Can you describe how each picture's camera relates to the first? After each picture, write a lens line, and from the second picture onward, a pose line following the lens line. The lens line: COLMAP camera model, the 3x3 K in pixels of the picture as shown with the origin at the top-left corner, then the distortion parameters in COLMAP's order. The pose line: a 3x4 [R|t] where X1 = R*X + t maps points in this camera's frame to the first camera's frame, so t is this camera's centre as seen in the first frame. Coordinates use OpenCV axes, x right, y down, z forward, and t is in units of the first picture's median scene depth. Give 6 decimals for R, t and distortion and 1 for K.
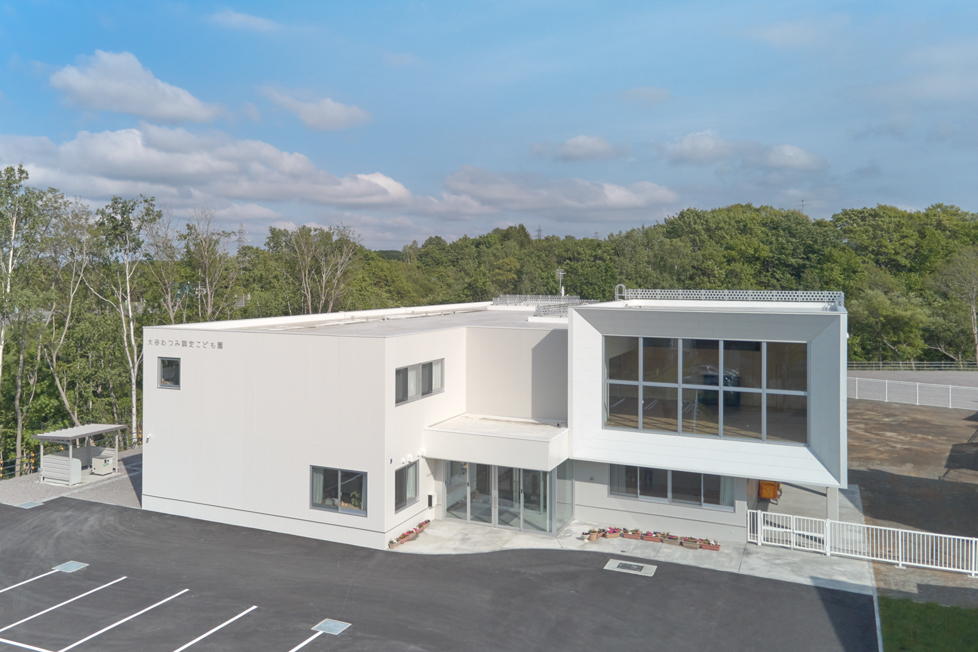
lens RADIAL K [[730.3, 0, 490.2], [0, 730.3, 325.1], [0, 0, 1]] dist [0.029719, -0.005396]
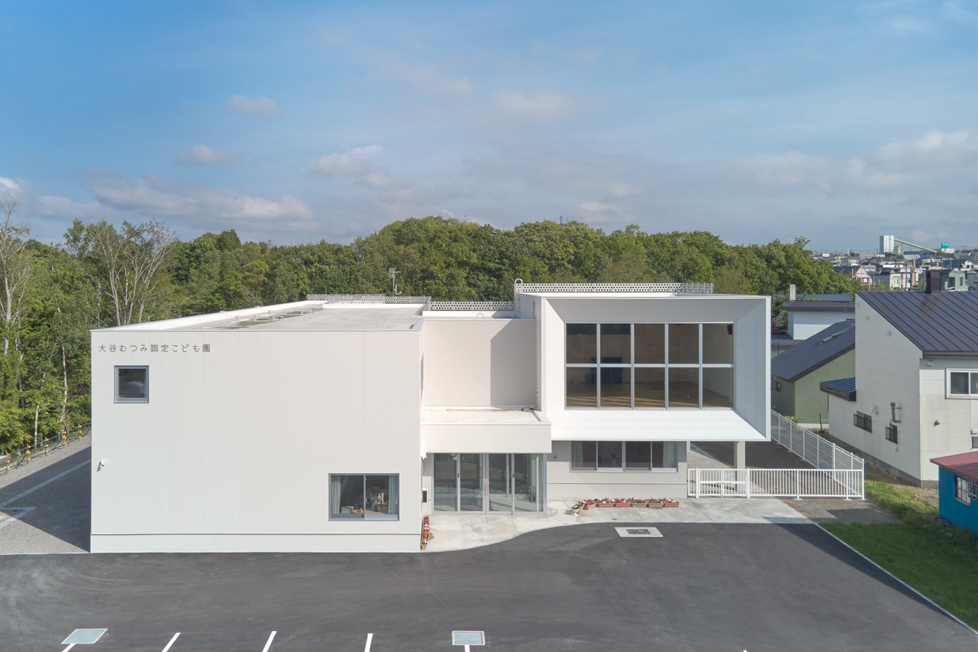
lens RADIAL K [[668.7, 0, 490.7], [0, 668.7, 321.4], [0, 0, 1]] dist [0.017900, 0.018033]
pose [[0.925858, -0.031641, 0.376546, -0.352858], [0.033080, 0.999449, 0.002647, 0.005531], [-0.376422, 0.010005, 0.926394, 0.138939]]
